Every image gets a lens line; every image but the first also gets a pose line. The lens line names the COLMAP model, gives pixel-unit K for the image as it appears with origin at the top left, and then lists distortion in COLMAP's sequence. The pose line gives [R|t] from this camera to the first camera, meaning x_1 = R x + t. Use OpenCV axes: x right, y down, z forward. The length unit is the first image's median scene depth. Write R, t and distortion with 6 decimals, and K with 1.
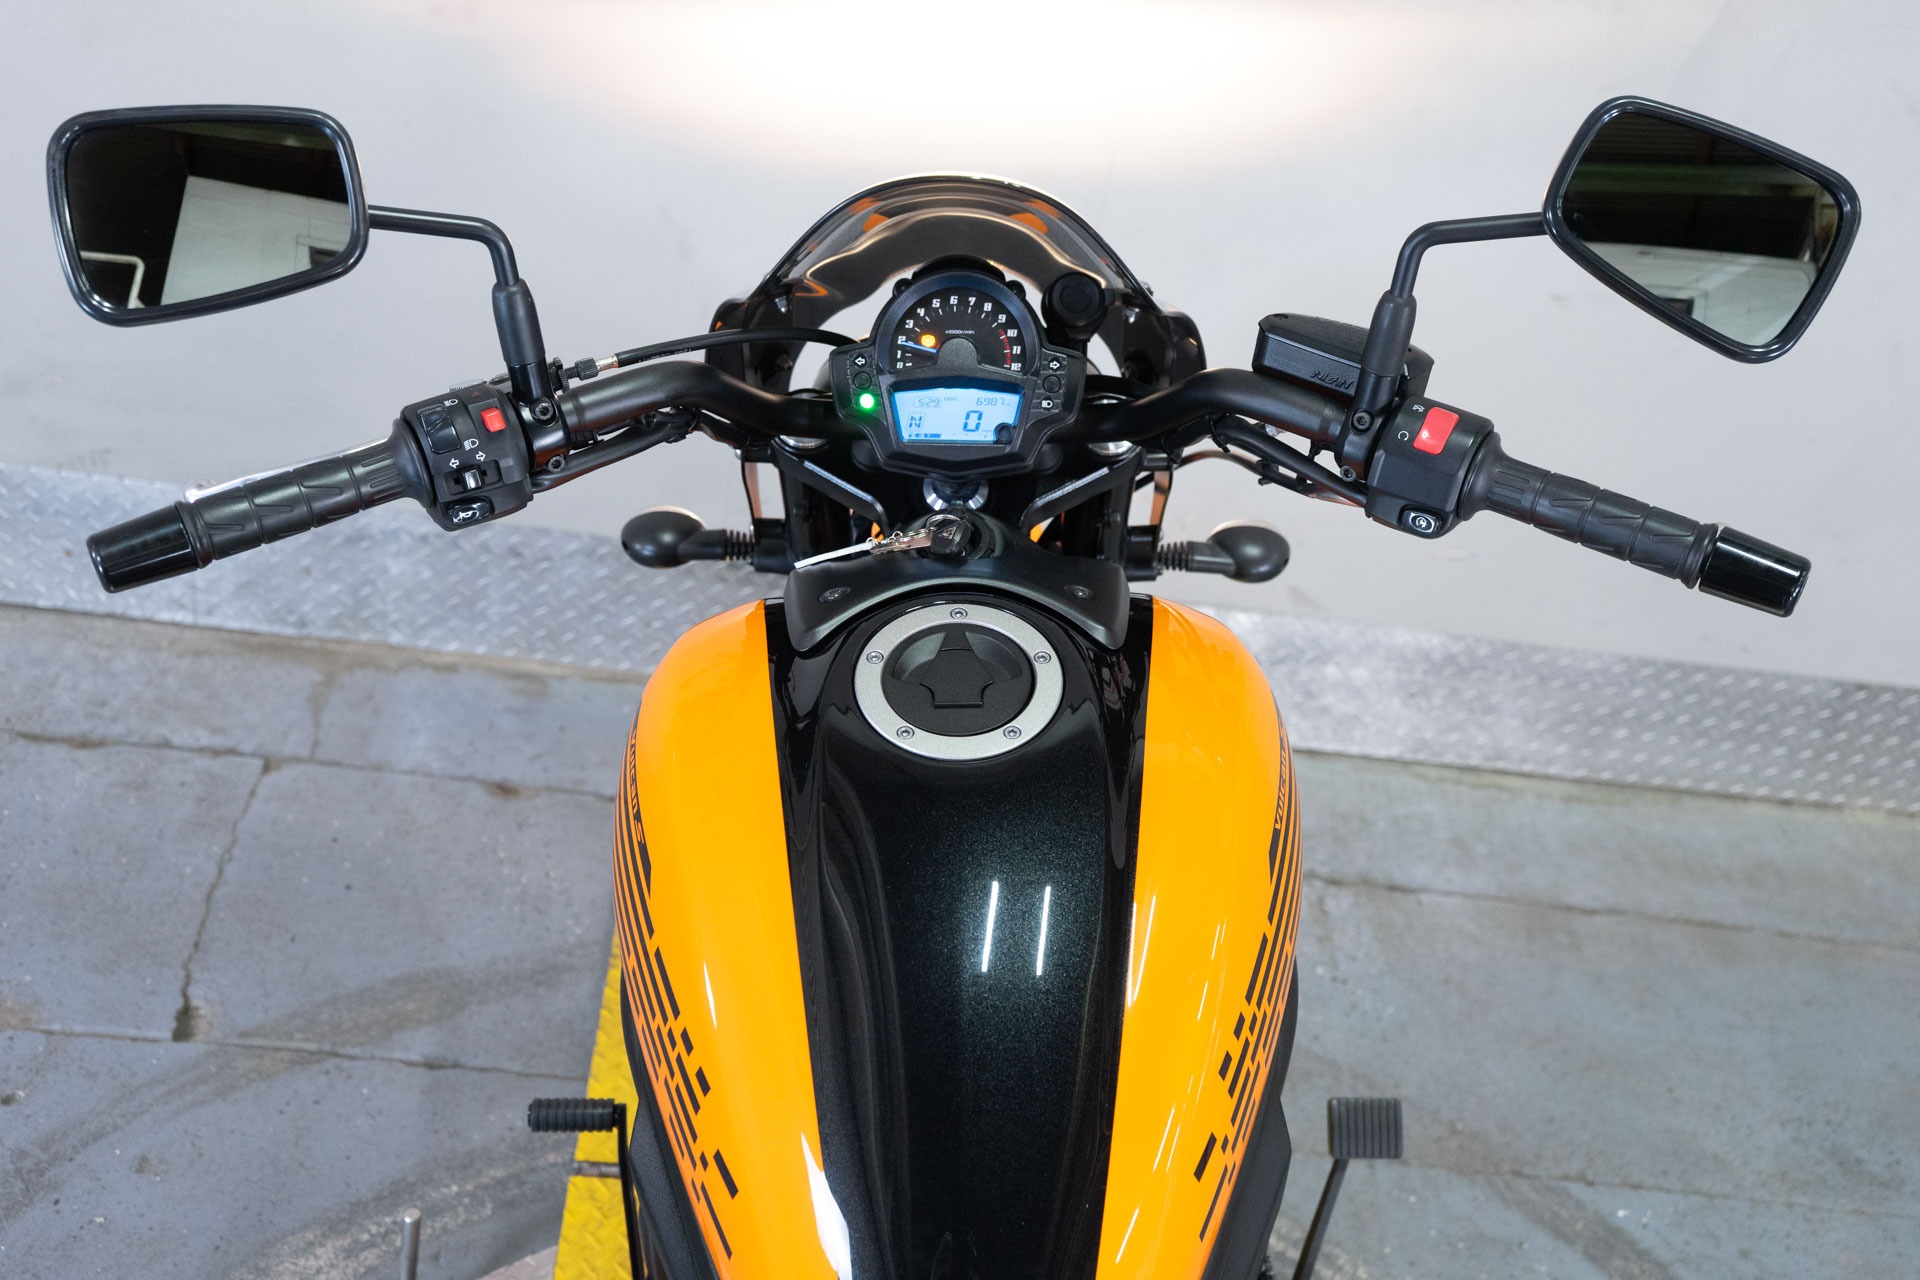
lens RADIAL K [[2071.4, 0, 960.0], [0, 2071.4, 640.0], [0, 0, 1]] dist [-0.002001, -0.003168]
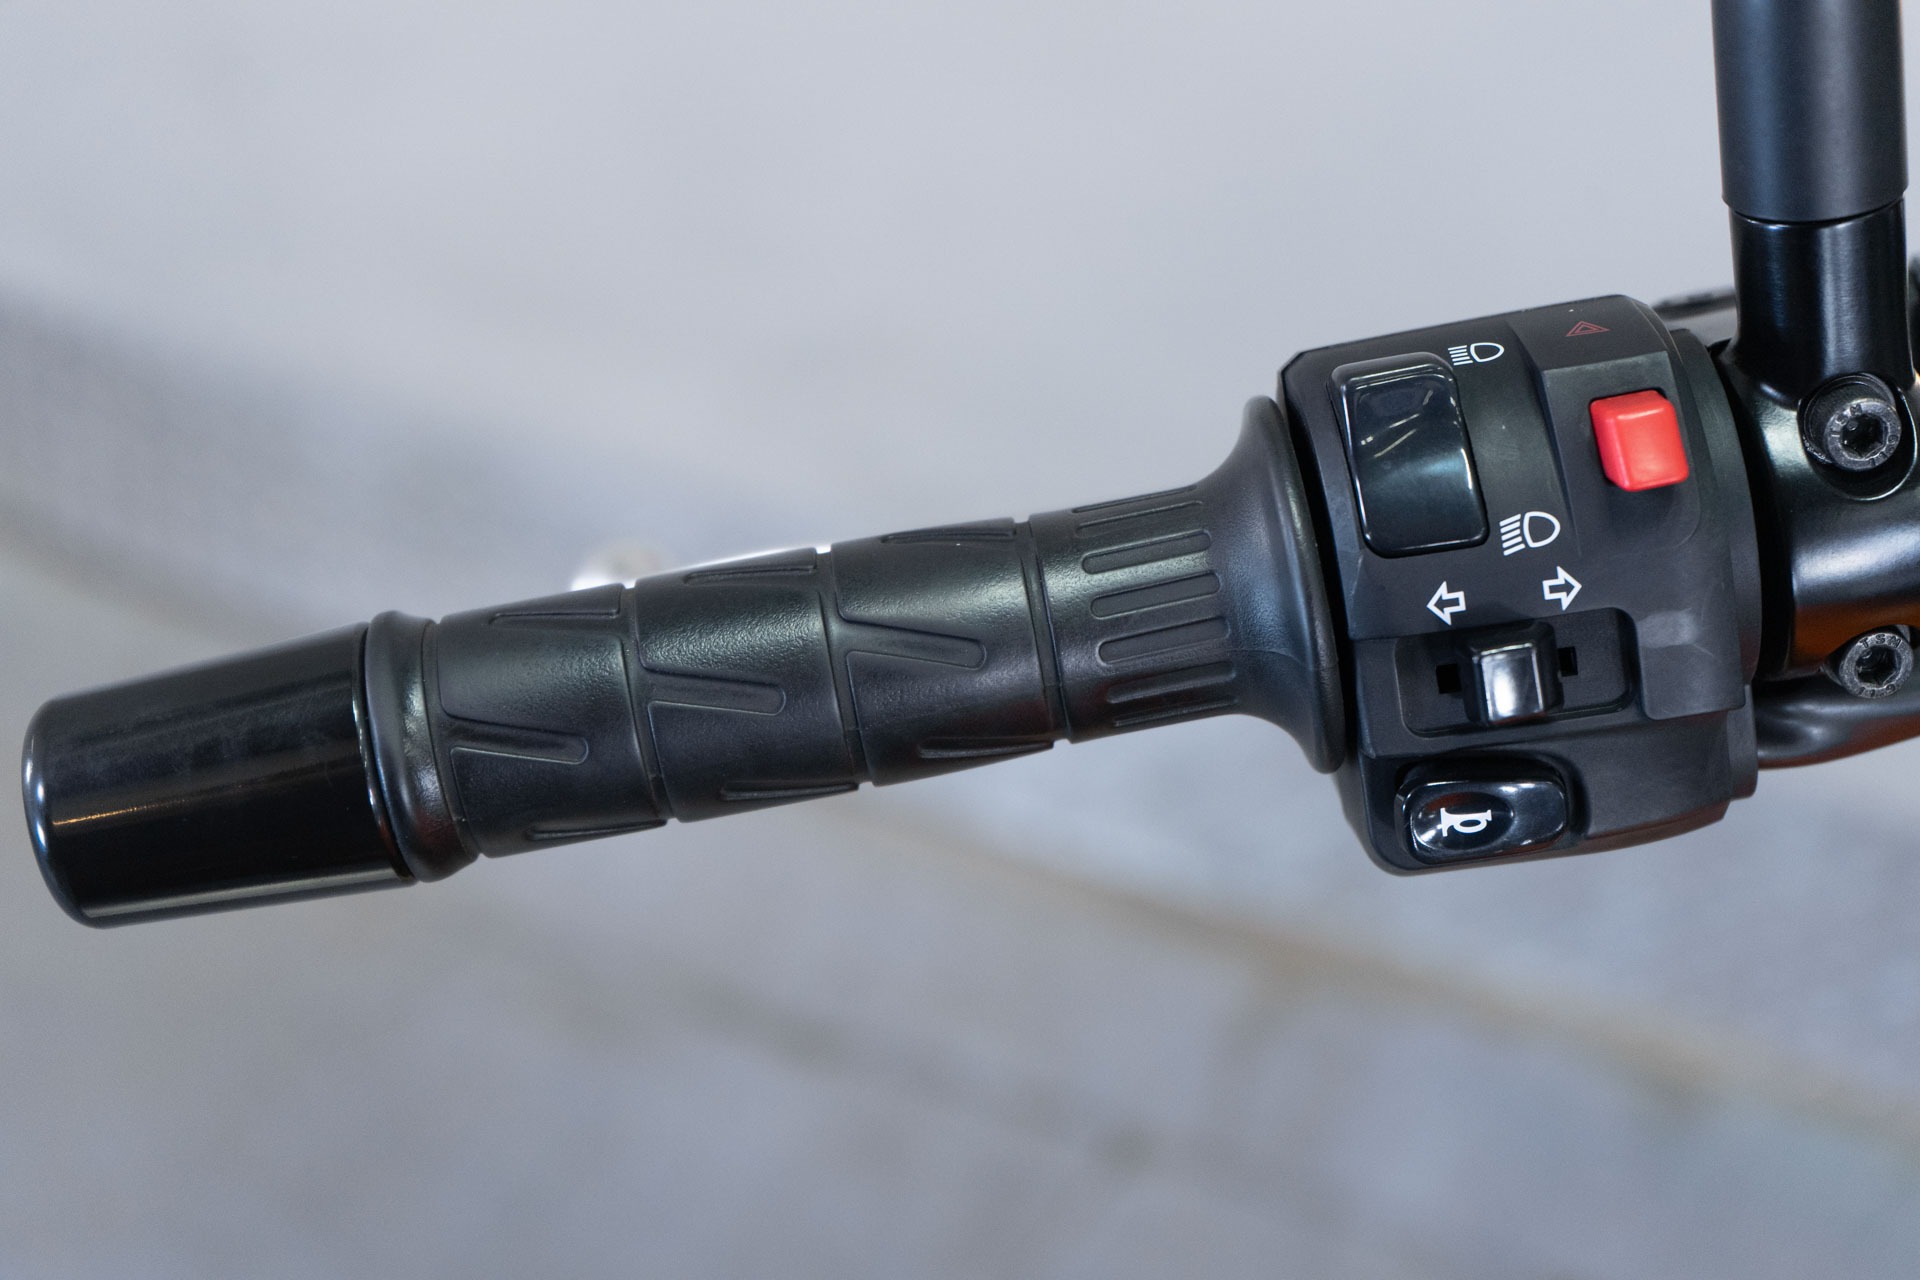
lens RADIAL K [[3040.3, 0, 960.0], [0, 3040.3, 640.0], [0, 0, 1]] dist [0.015626, 0.000122]
pose [[0.892887, 0.130849, -0.430849, -0.142300], [-0.165810, 0.985156, -0.044432, -0.056055], [0.418640, 0.111112, 0.901330, 0.658041]]
